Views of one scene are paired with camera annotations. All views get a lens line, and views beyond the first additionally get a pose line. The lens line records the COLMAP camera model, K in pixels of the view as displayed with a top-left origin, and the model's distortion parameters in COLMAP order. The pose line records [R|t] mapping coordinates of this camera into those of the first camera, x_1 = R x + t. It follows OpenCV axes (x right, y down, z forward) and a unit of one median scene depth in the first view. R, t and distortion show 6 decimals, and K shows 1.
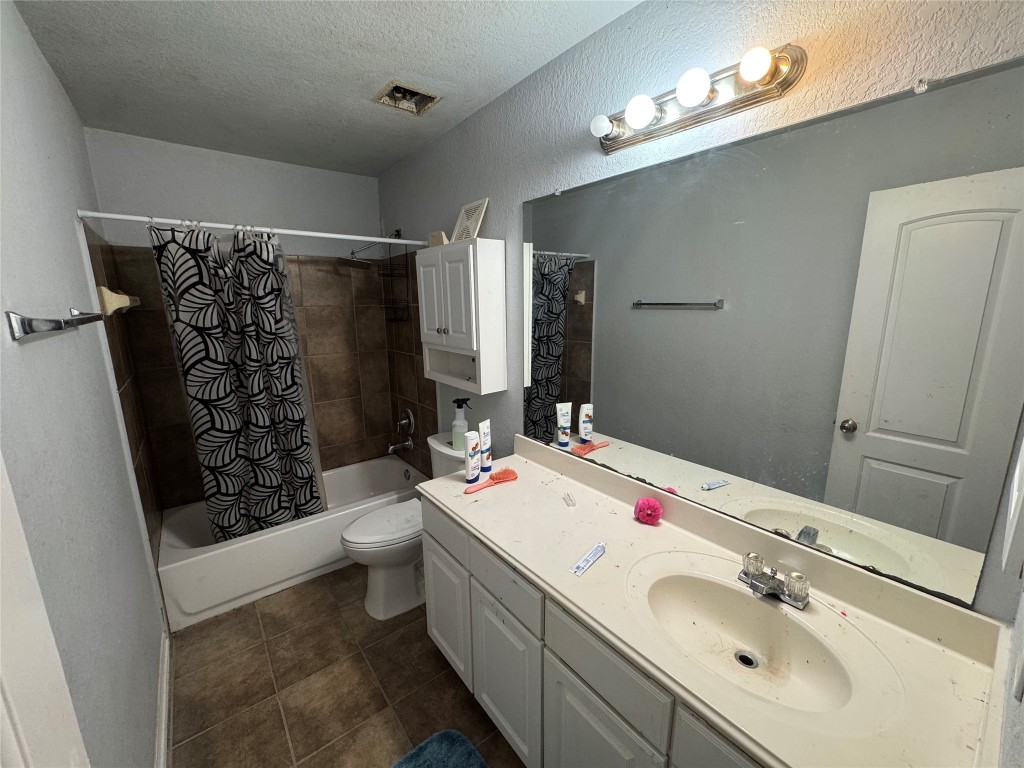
lens RADIAL K [[408.8, 0, 502.6], [0, 408.8, 382.2], [0, 0, 1]] dist [-0.002241, -0.000839]
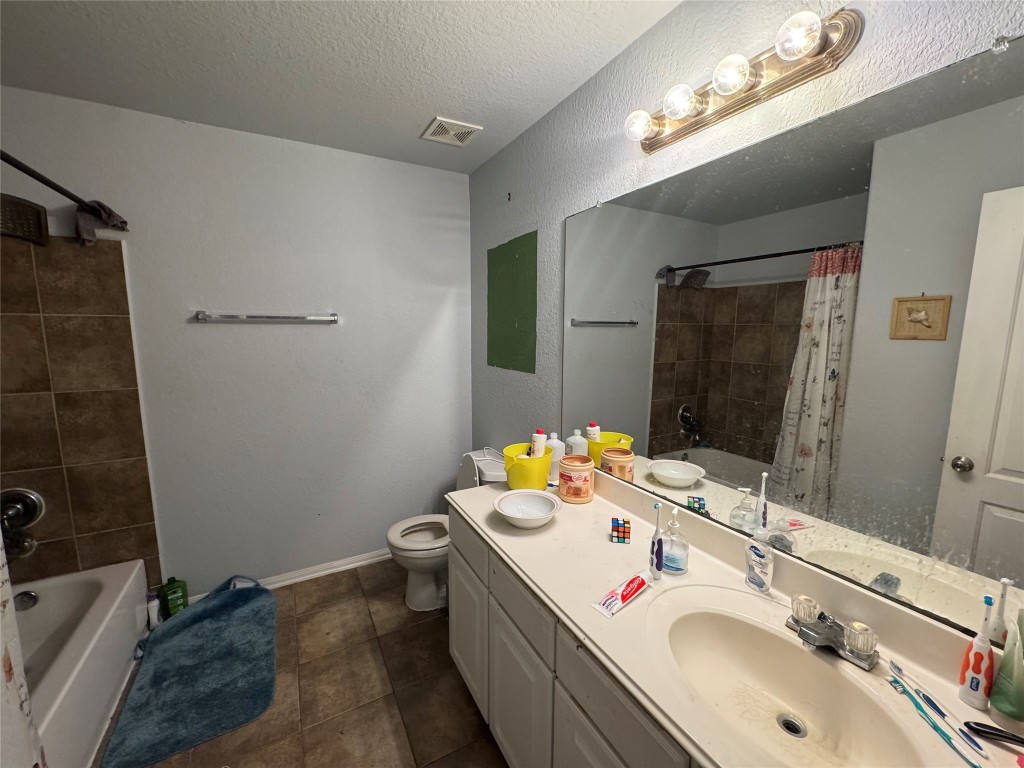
lens RADIAL K [[408.8, 0, 515.6], [0, 408.8, 384.3], [0, 0, 1]] dist [-0.002241, -0.000839]
pose [[0.987953, 0.027820, -0.152233, 0.137765], [-0.037400, 0.997471, -0.060436, 0.059576], [0.150167, 0.065401, 0.986495, 0.058349]]
